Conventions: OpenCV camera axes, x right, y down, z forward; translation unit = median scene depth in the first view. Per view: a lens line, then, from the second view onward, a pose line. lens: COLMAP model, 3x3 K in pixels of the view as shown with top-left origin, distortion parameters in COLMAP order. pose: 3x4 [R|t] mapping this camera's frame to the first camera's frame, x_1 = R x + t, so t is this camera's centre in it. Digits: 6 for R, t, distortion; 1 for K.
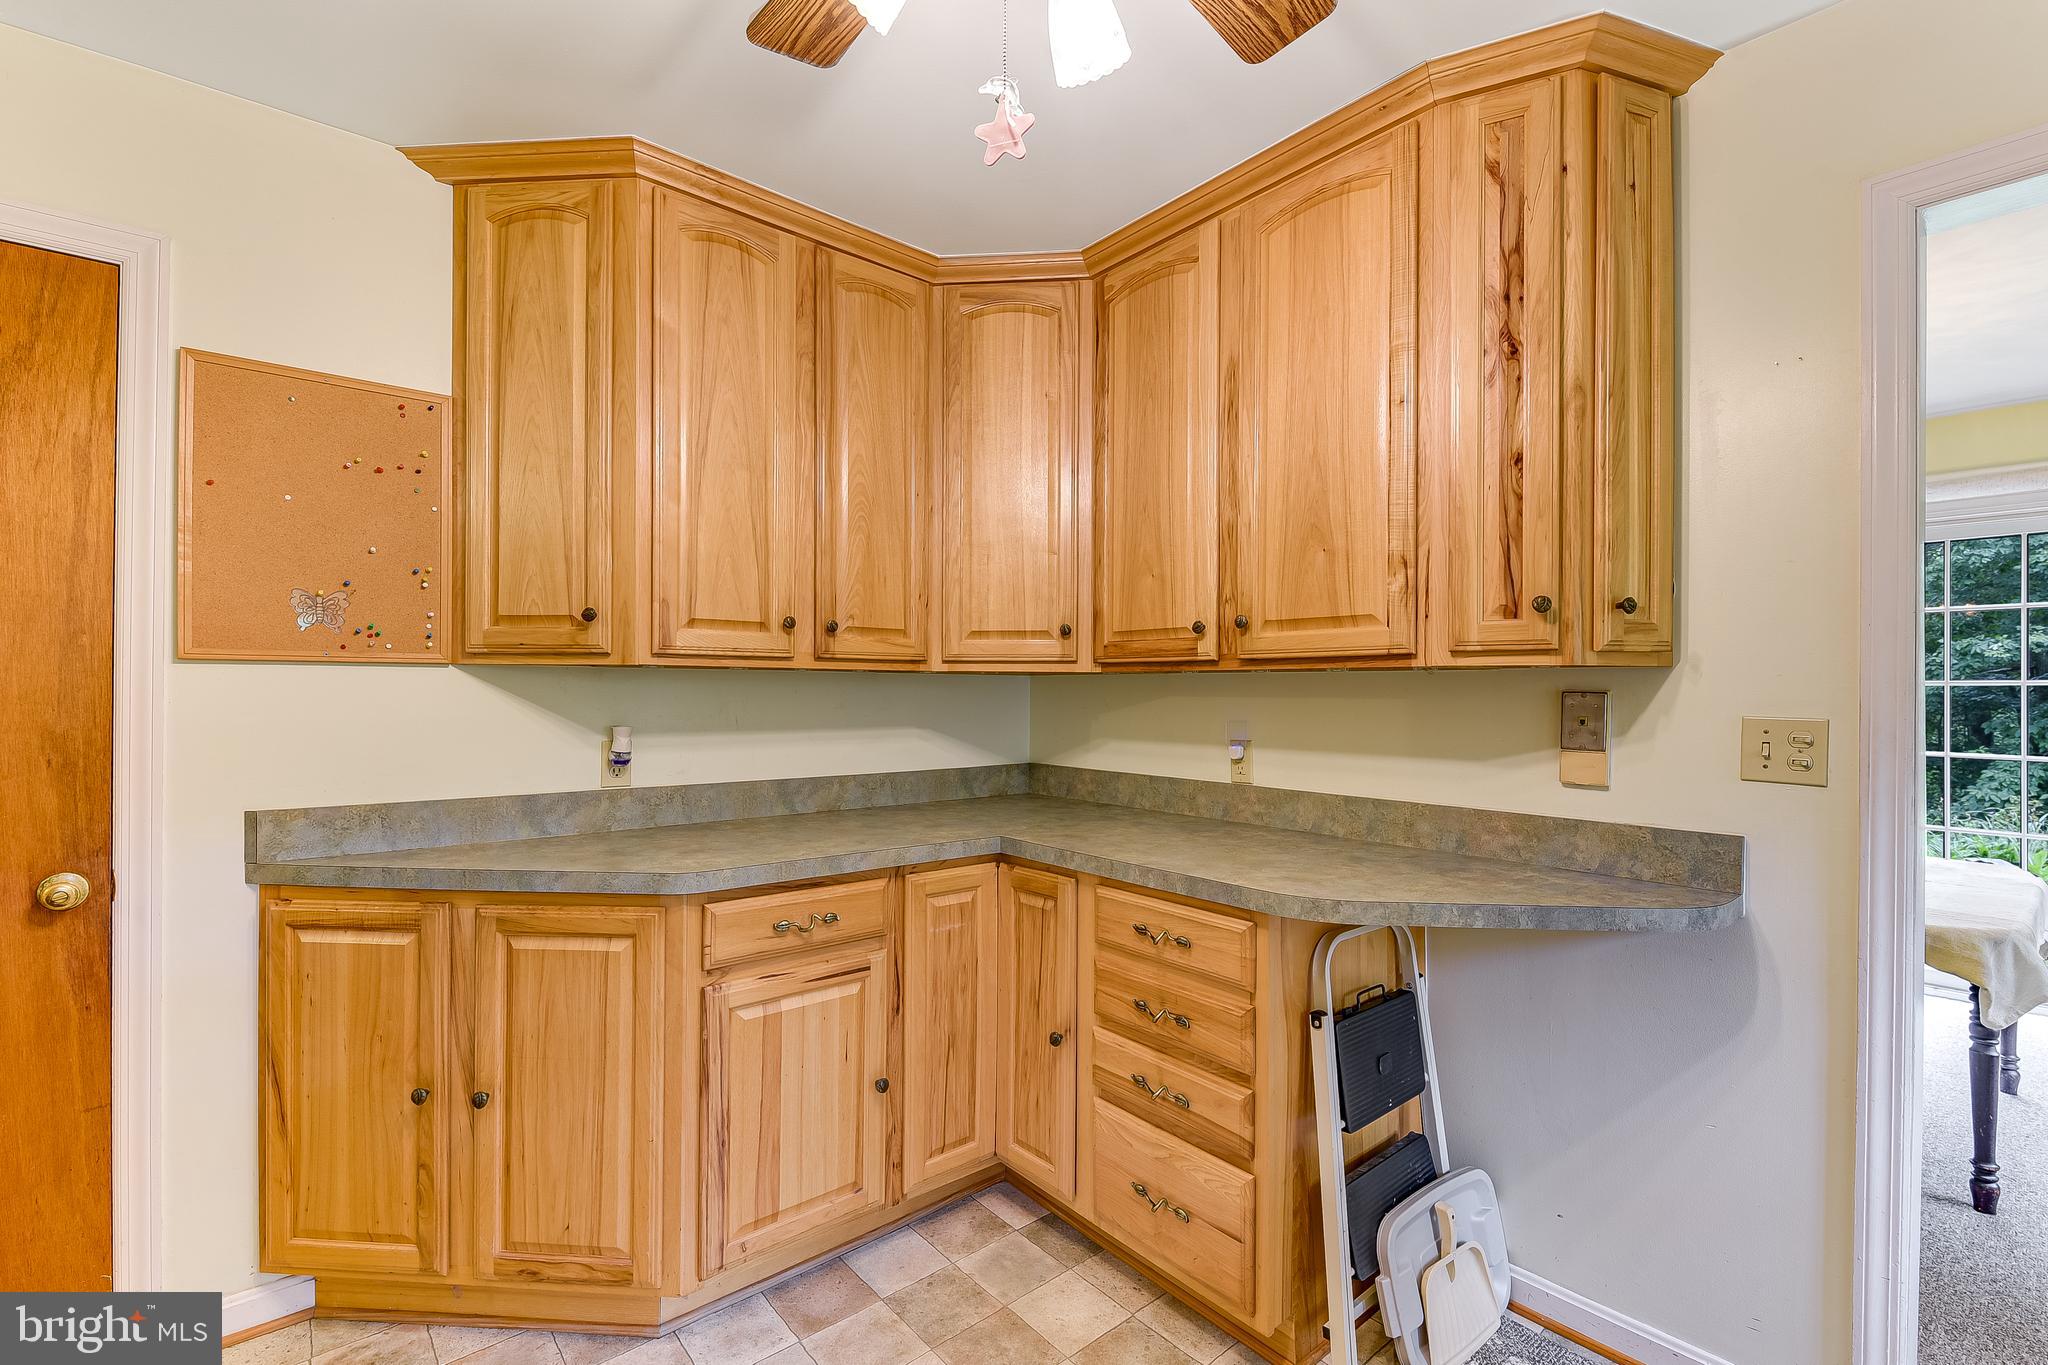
lens RADIAL K [[908.8, 0, 1057.2], [0, 908.8, 675.8], [0, 0, 1]] dist [0.015341, -0.006986]
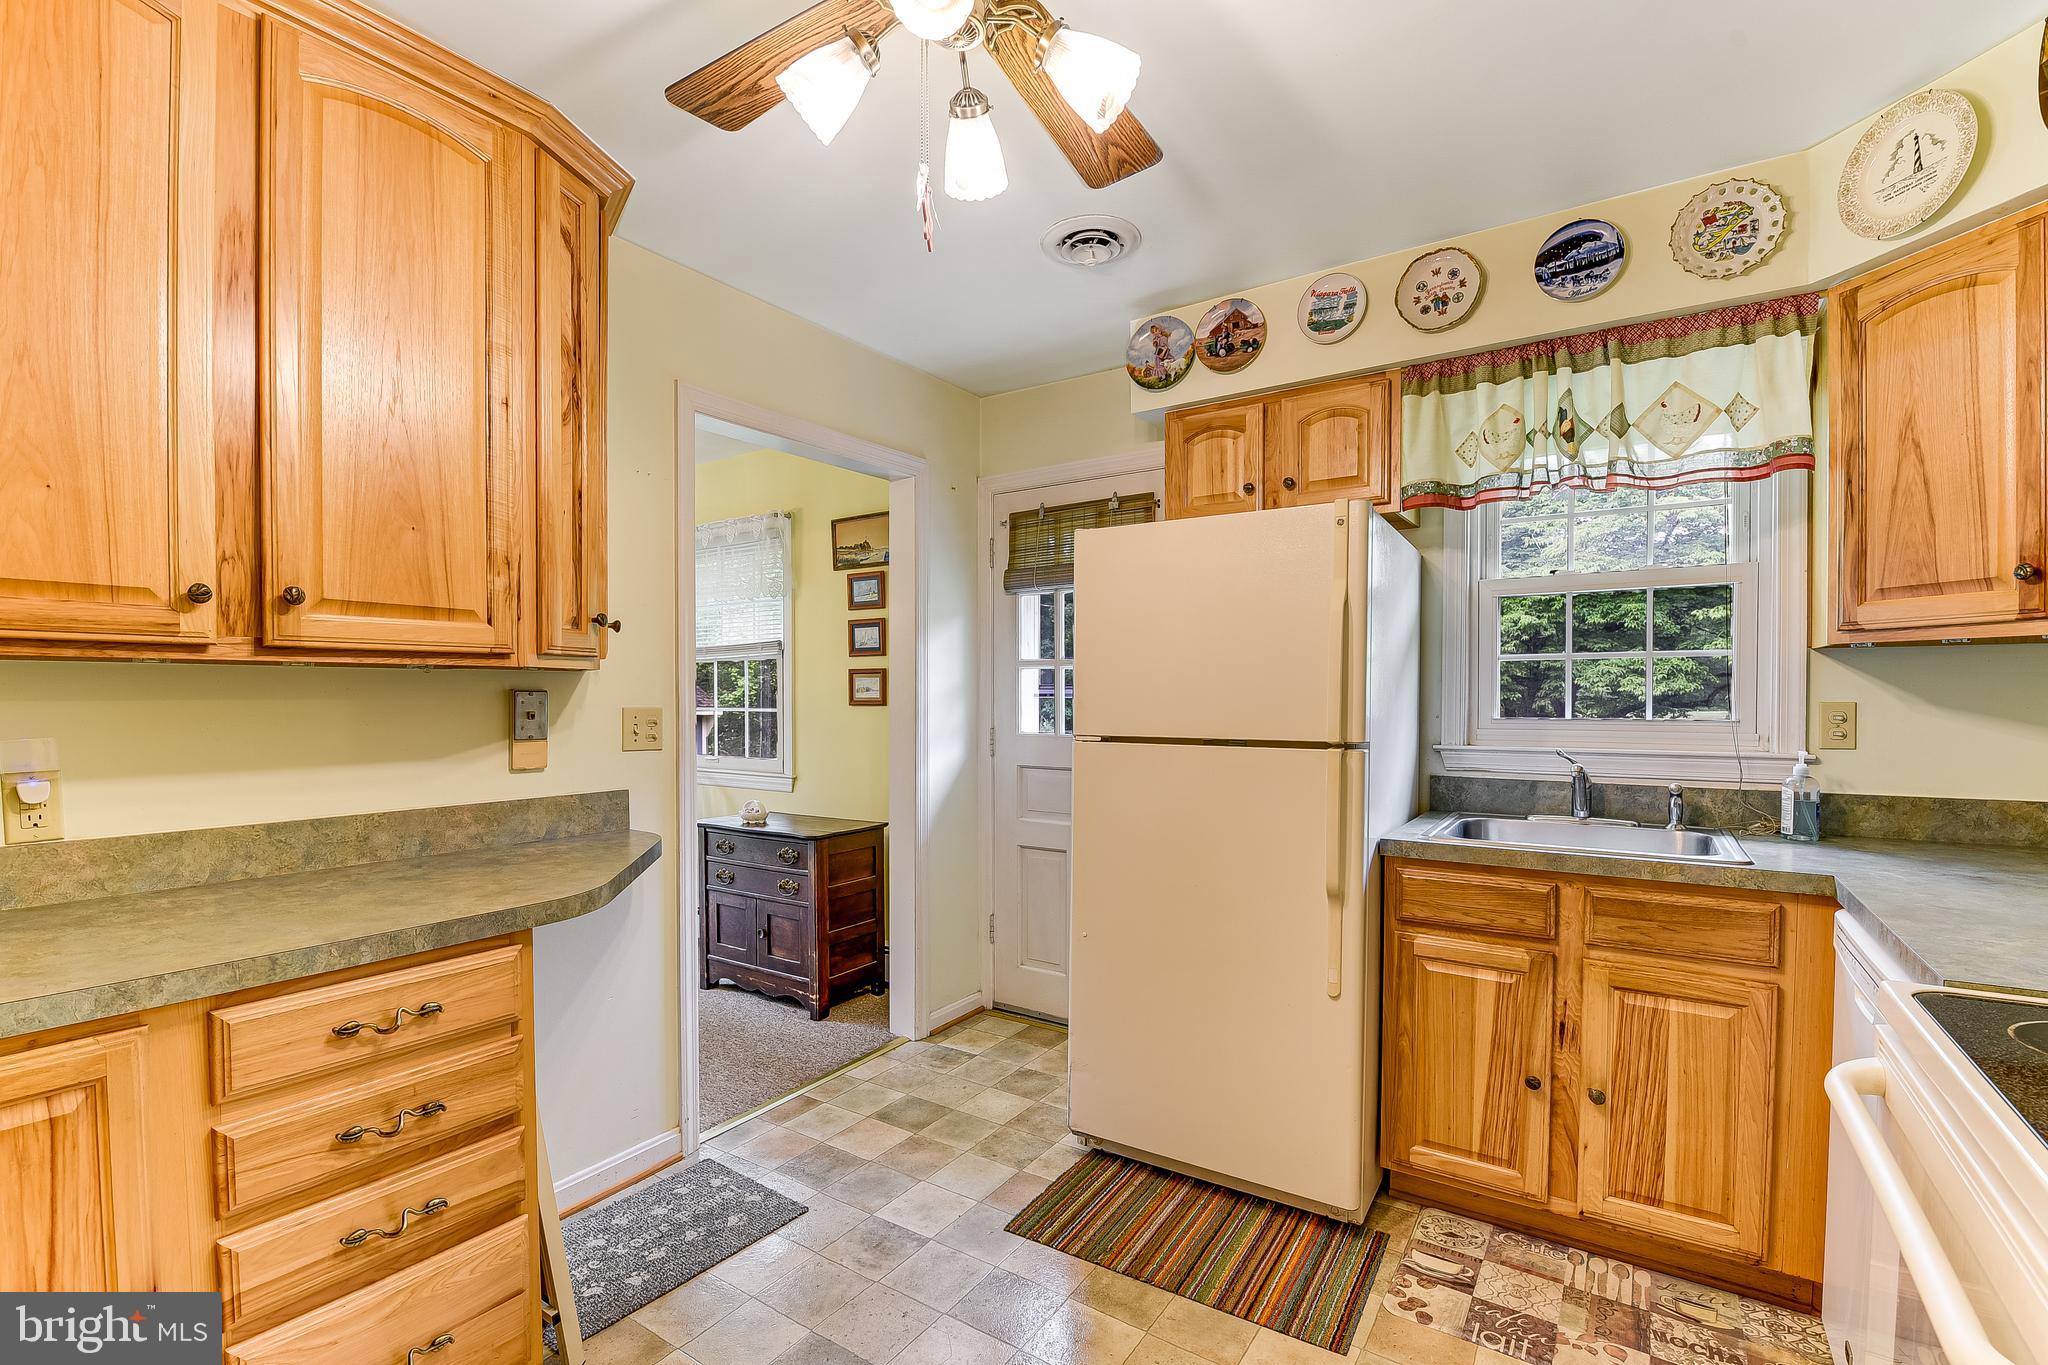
lens RADIAL K [[908.8, 0, 1022.8], [0, 908.8, 696.4], [0, 0, 1]] dist [0.015341, -0.006986]
pose [[-0.267436, -0.008769, 0.963536, -0.753718], [-0.018947, 0.999813, 0.003841, 0.008408], [-0.963389, -0.017229, -0.267552, 0.715961]]
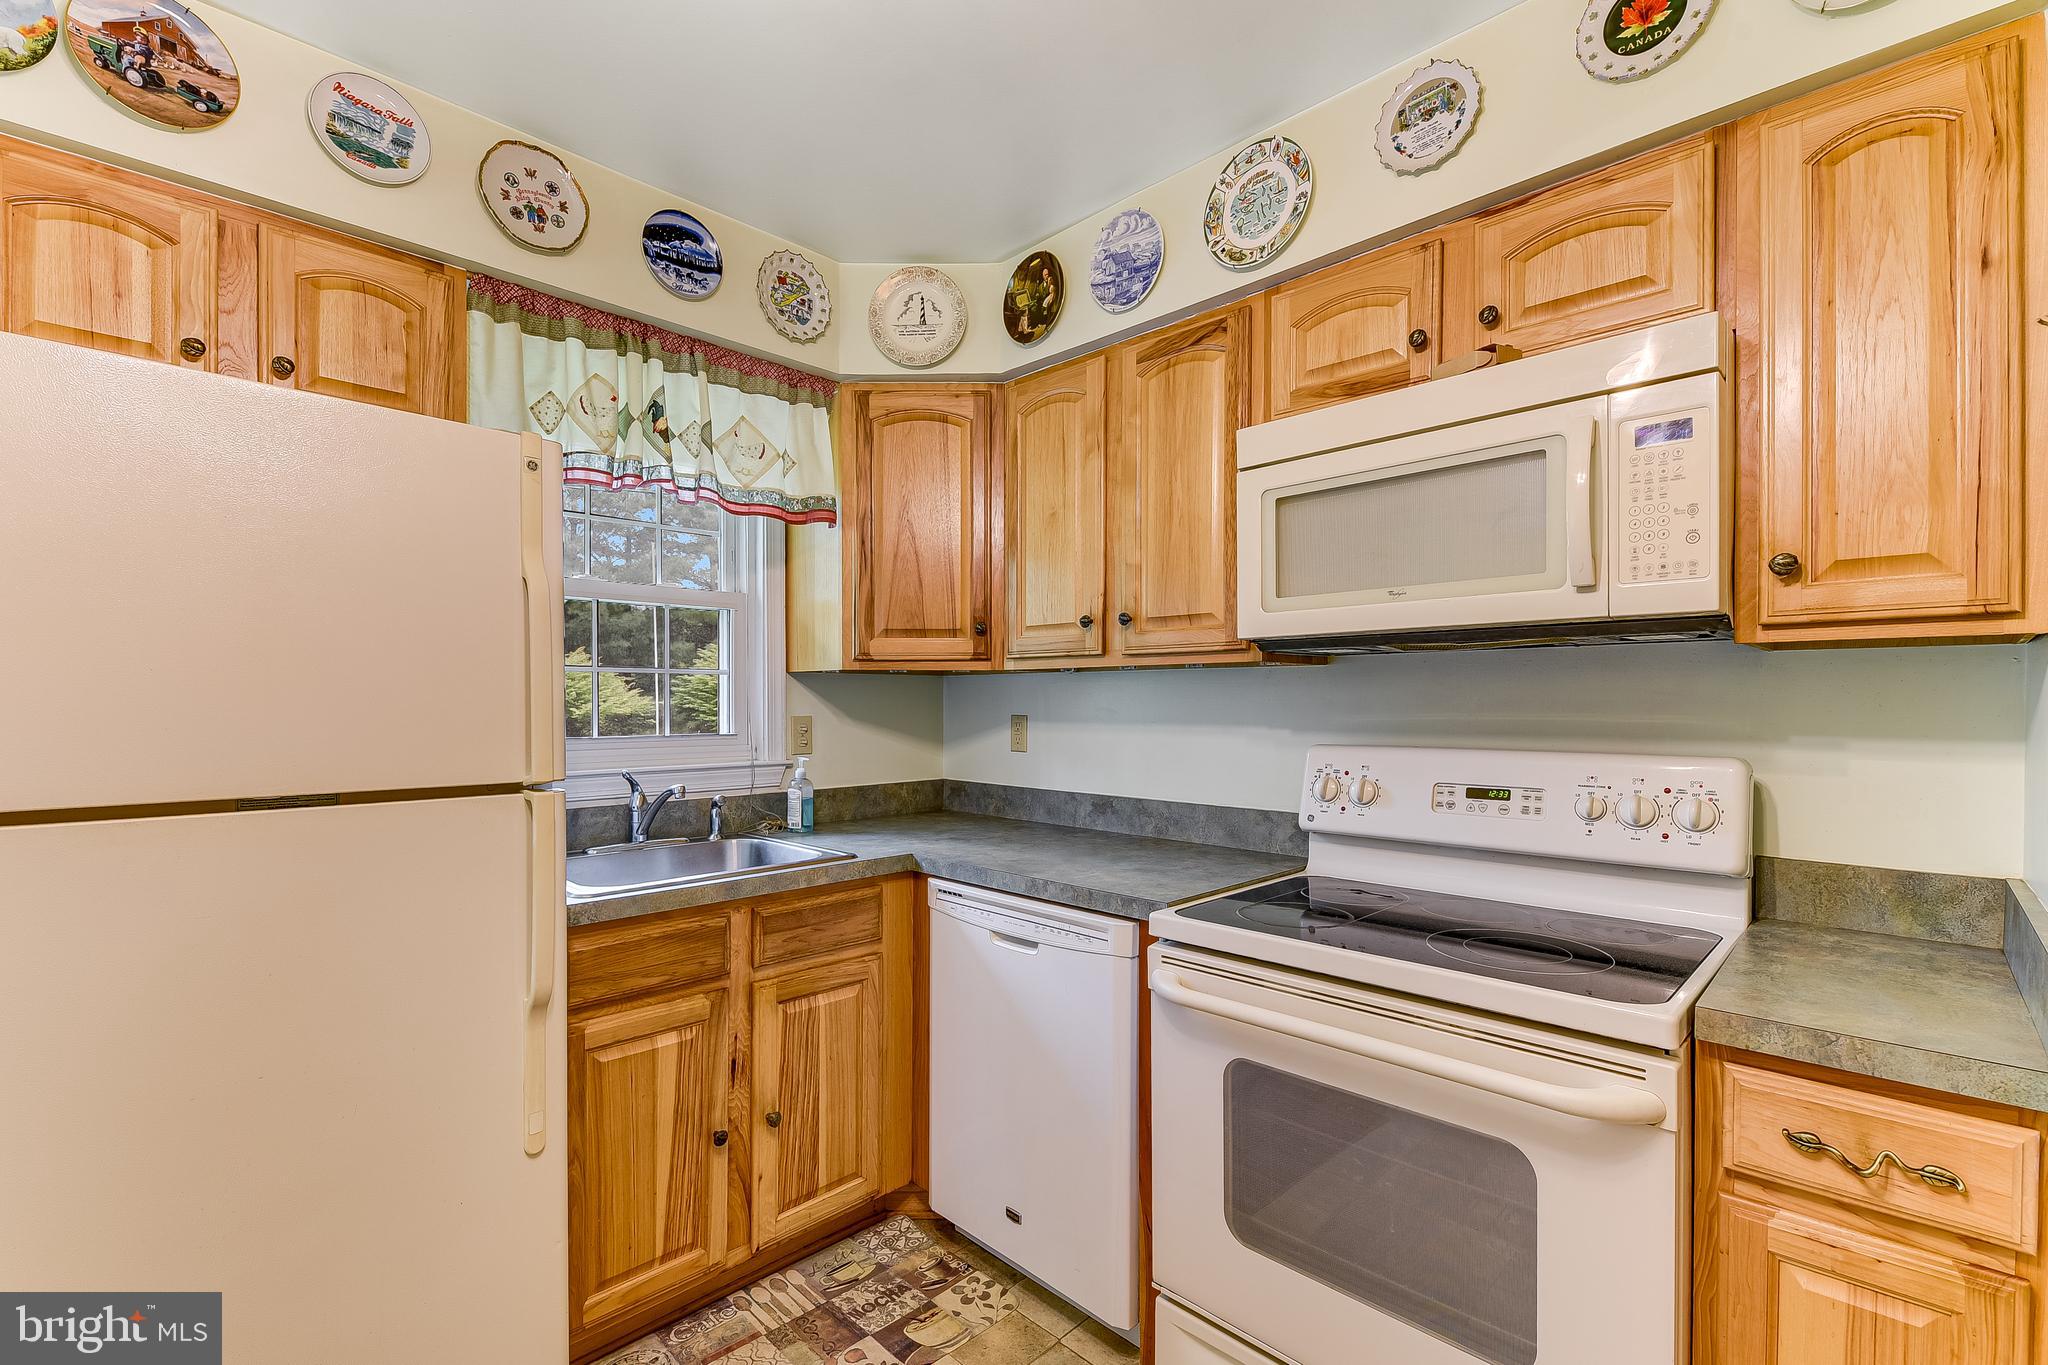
lens RADIAL K [[908.8, 0, 988.1], [0, 908.8, 700.1], [0, 0, 1]] dist [0.015341, -0.006986]
pose [[-0.998232, -0.004827, -0.059245, -0.457374], [-0.003219, 0.999625, -0.027200, 0.010532], [0.059354, -0.026962, -0.997873, 0.775510]]
